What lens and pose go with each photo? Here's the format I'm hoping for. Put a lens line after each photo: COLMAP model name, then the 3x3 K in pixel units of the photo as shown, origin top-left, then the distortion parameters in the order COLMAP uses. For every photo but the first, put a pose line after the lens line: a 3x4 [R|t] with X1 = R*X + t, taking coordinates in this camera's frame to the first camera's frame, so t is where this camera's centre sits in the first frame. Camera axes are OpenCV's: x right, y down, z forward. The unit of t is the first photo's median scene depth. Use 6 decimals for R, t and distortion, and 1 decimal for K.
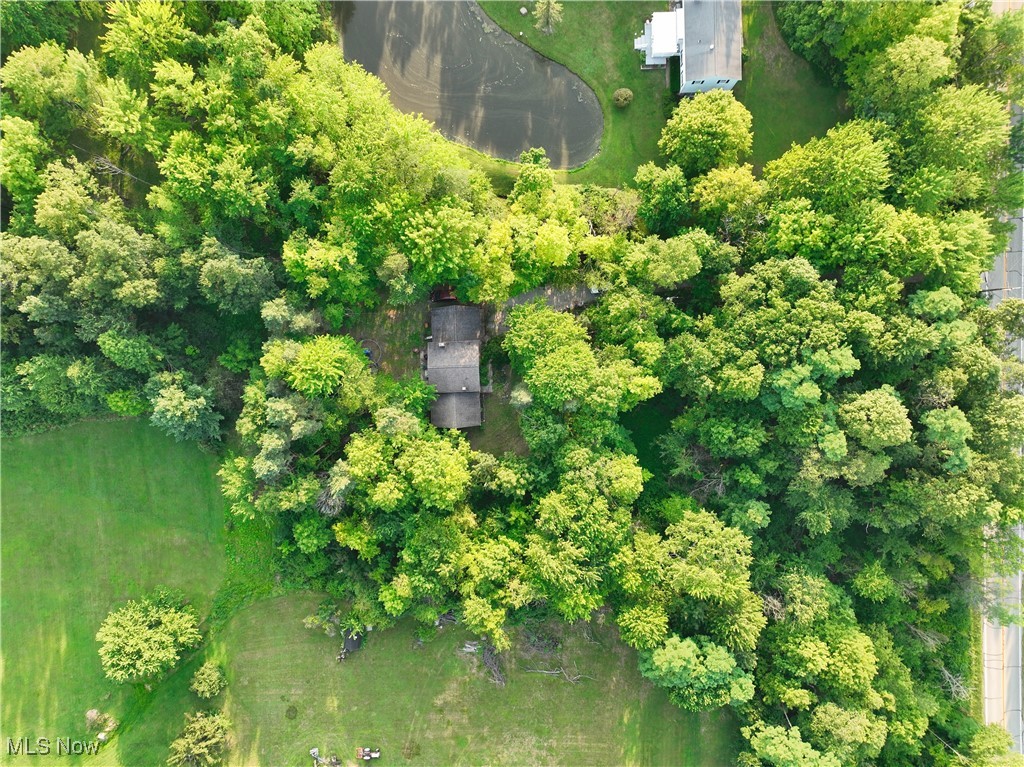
lens RADIAL K [[717.1, 0, 512.0], [0, 717.1, 383.5], [0, 0, 1]] dist [0.004967, 0.002847]
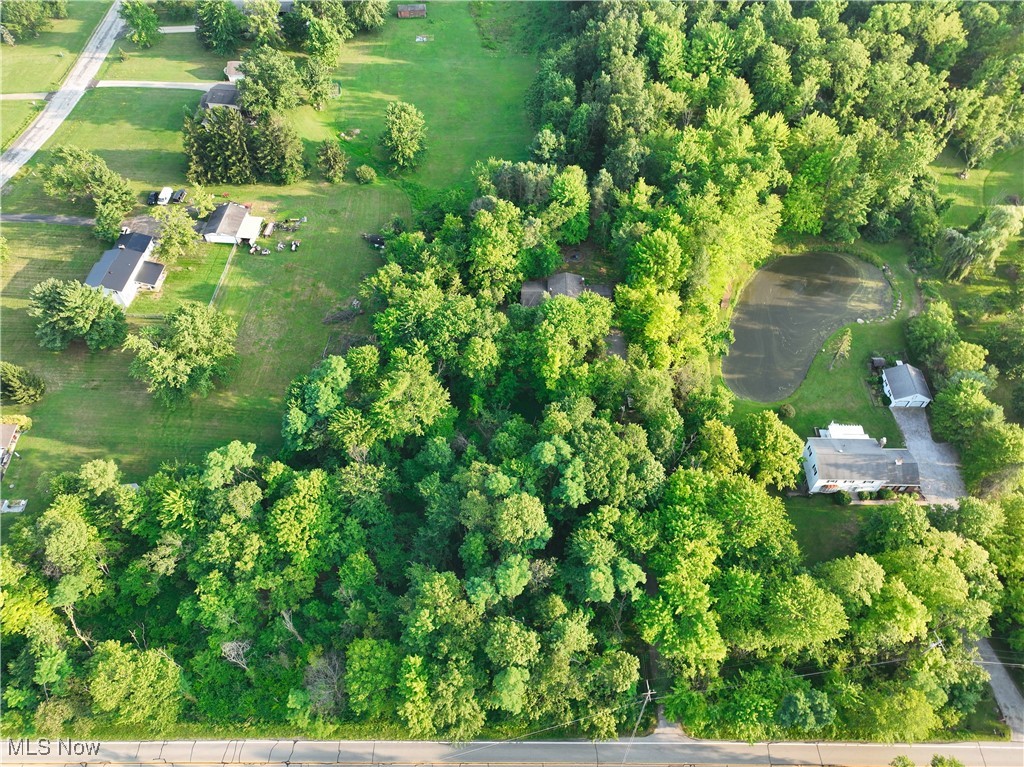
lens RADIAL K [[717.1, 0, 512.0], [0, 717.1, 383.5], [0, 0, 1]] dist [0.004967, 0.002847]
pose [[-0.049239, 0.806574, -0.589079, 0.960734], [-0.998664, -0.049024, 0.016350, 0.053698], [-0.015692, 0.589097, 0.807910, 0.000434]]
